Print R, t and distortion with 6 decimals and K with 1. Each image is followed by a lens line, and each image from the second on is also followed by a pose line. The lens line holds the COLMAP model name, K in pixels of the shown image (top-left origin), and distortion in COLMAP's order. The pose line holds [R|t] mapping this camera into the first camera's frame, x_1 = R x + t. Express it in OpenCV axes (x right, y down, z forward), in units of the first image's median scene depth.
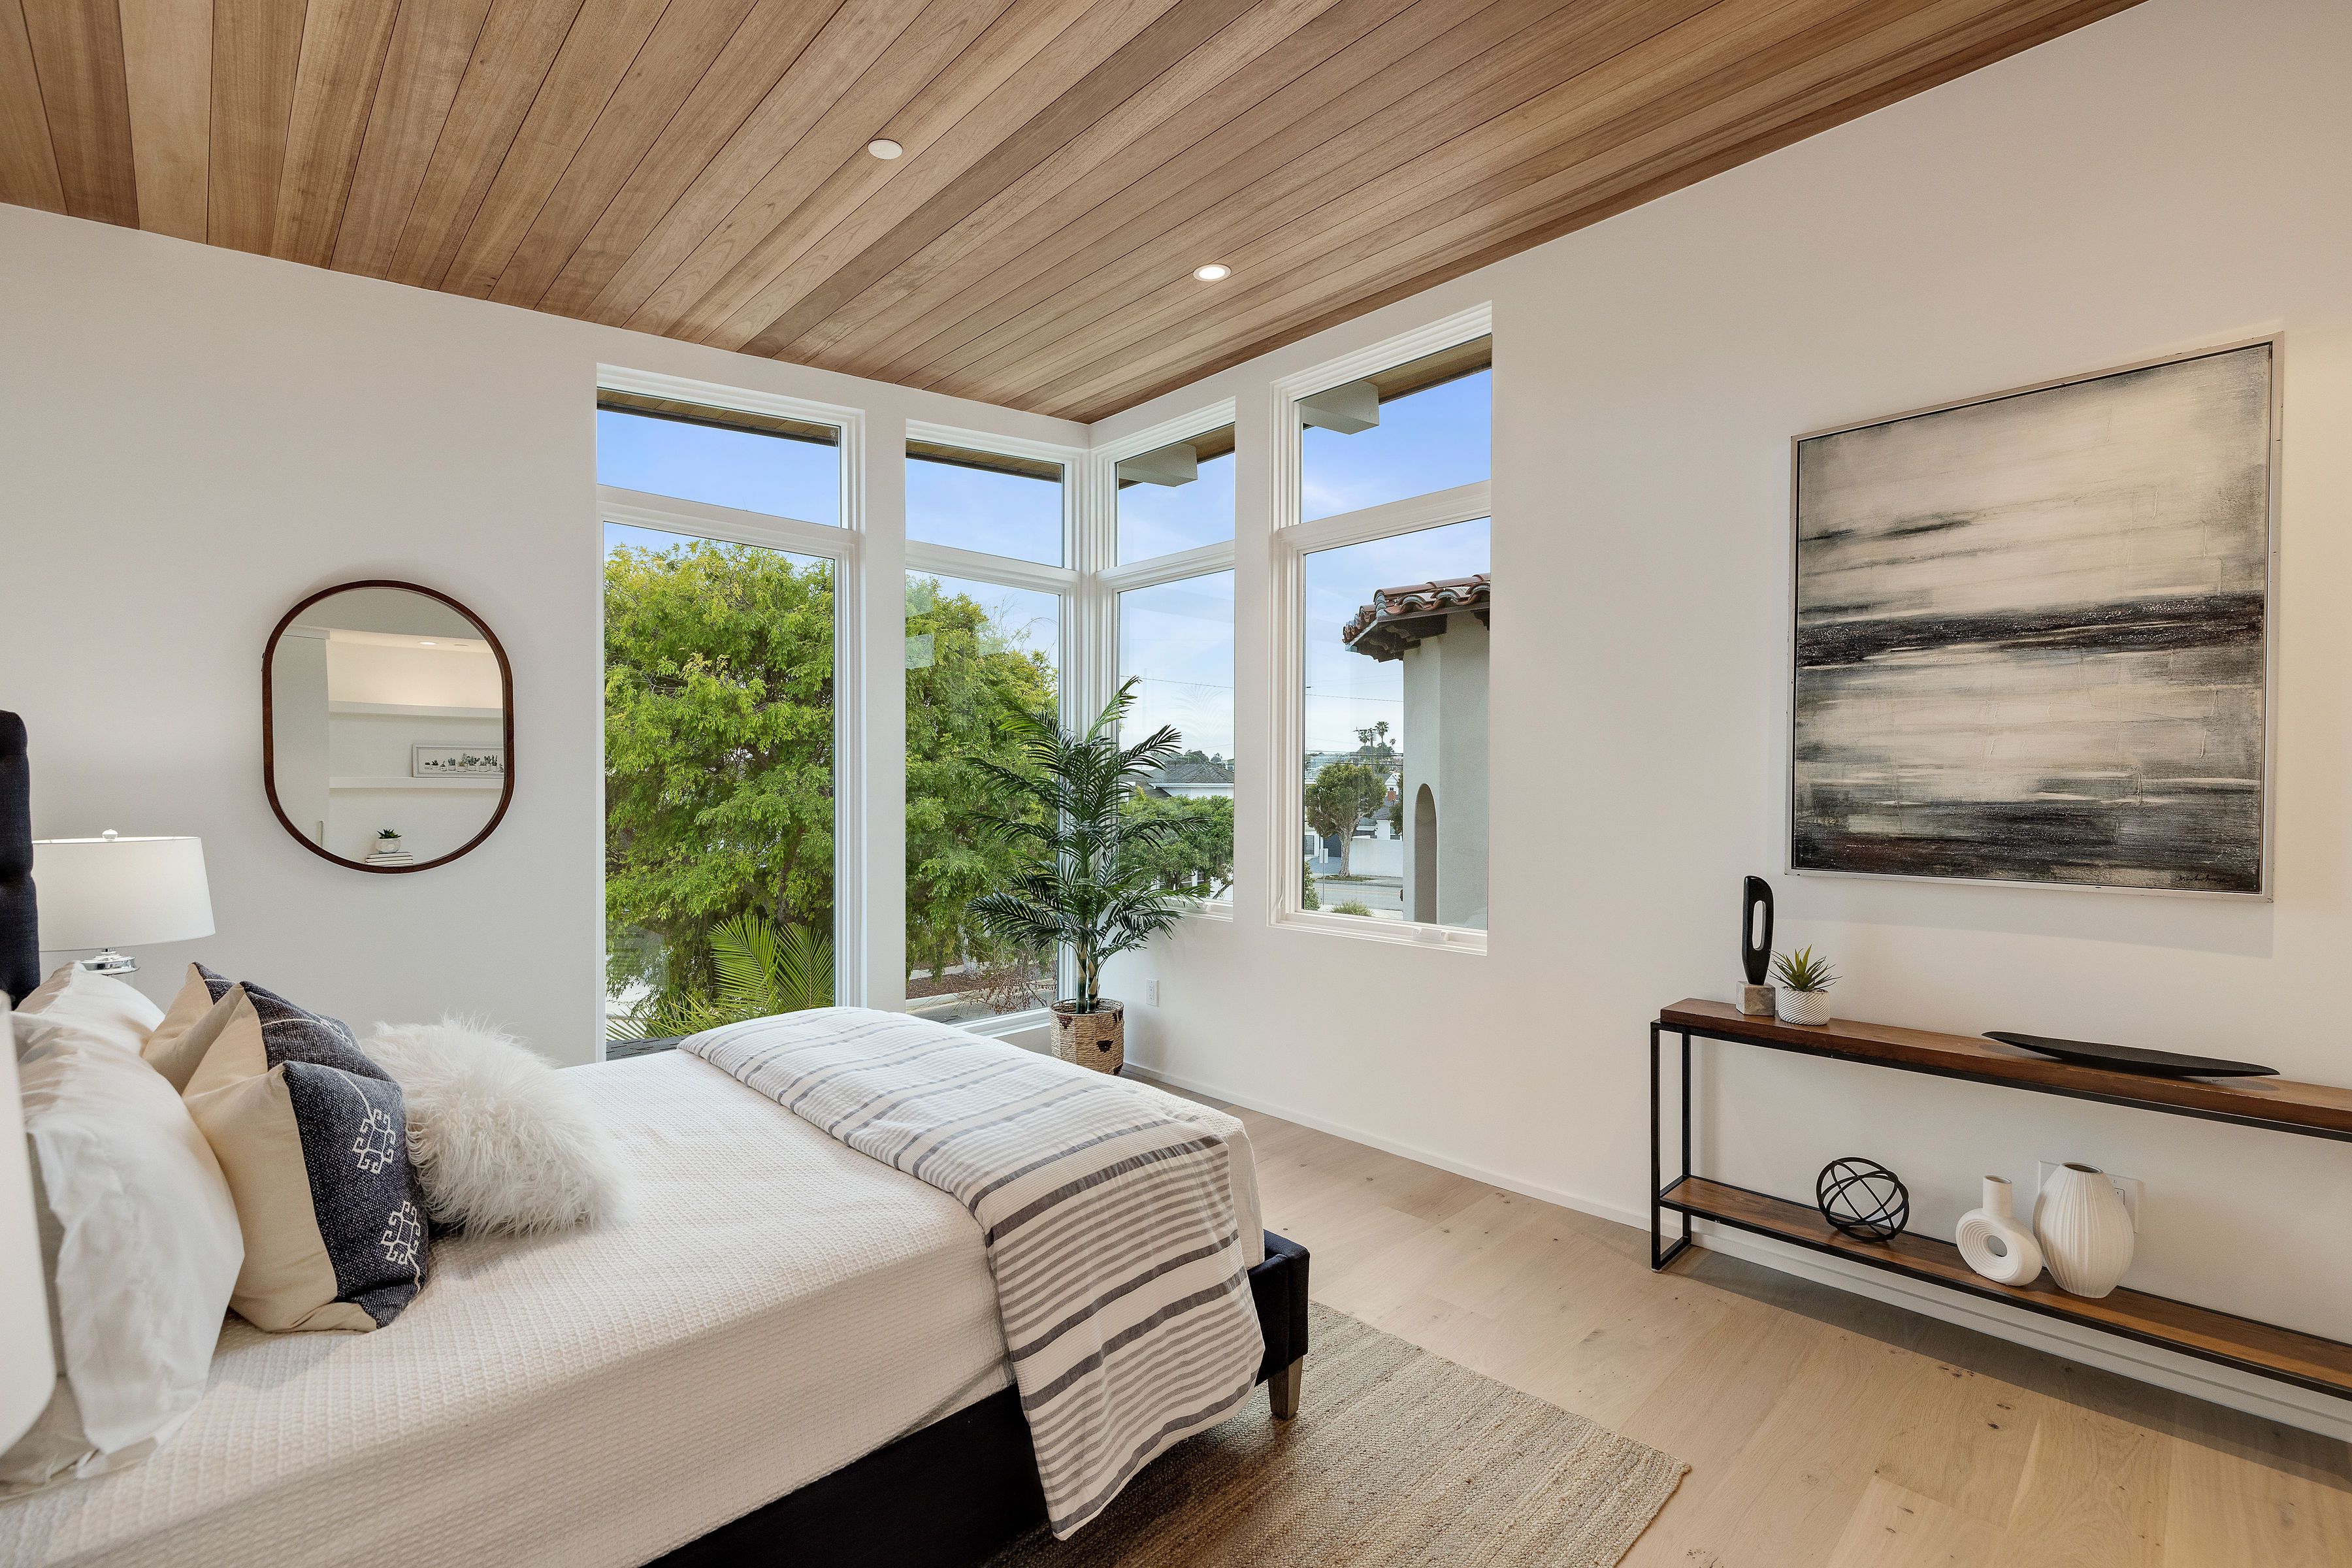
lens RADIAL K [[1014.5, 0, 1175.6], [0, 1014.5, 784.3], [0, 0, 1]] dist [-0.000914, -0.000129]
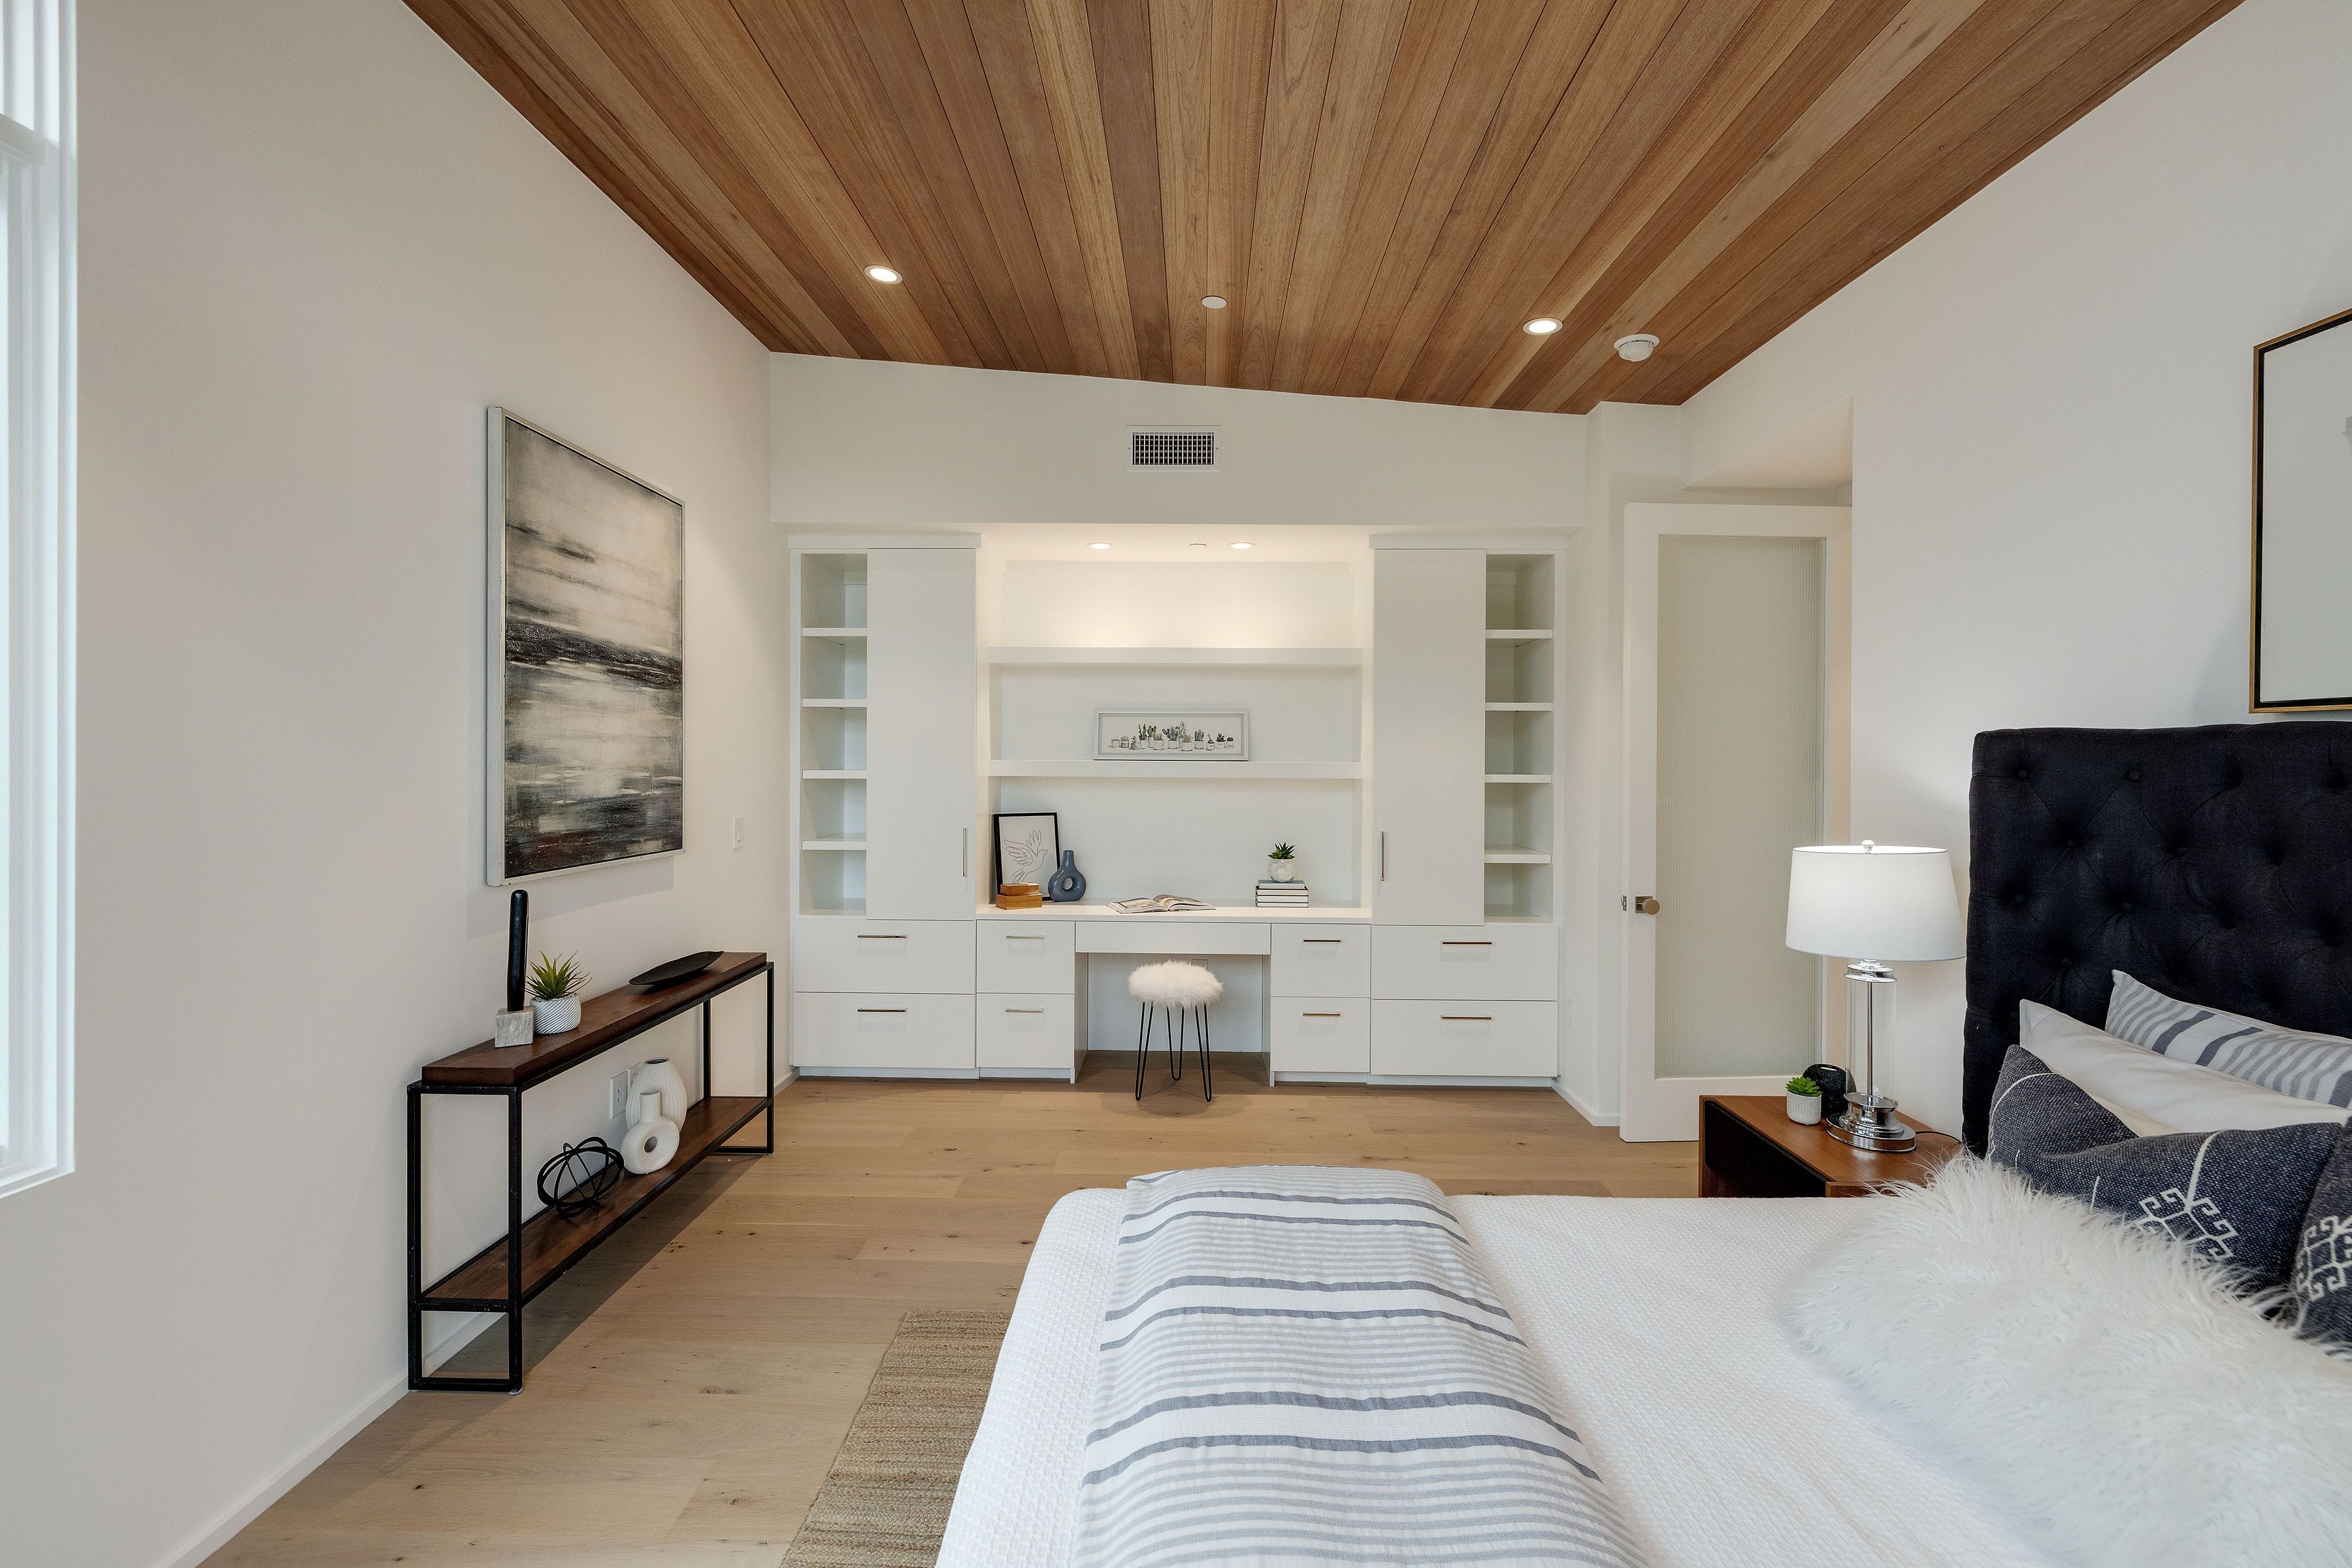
lens RADIAL K [[1014.5, 0, 1174.0], [0, 1014.5, 775.8], [0, 0, 1]] dist [-0.000914, -0.000129]
pose [[-0.699648, -0.011458, 0.714396, -0.502304], [-0.001874, 0.999897, 0.014202, -0.025492], [-0.714485, 0.008598, -0.699598, 1.274936]]
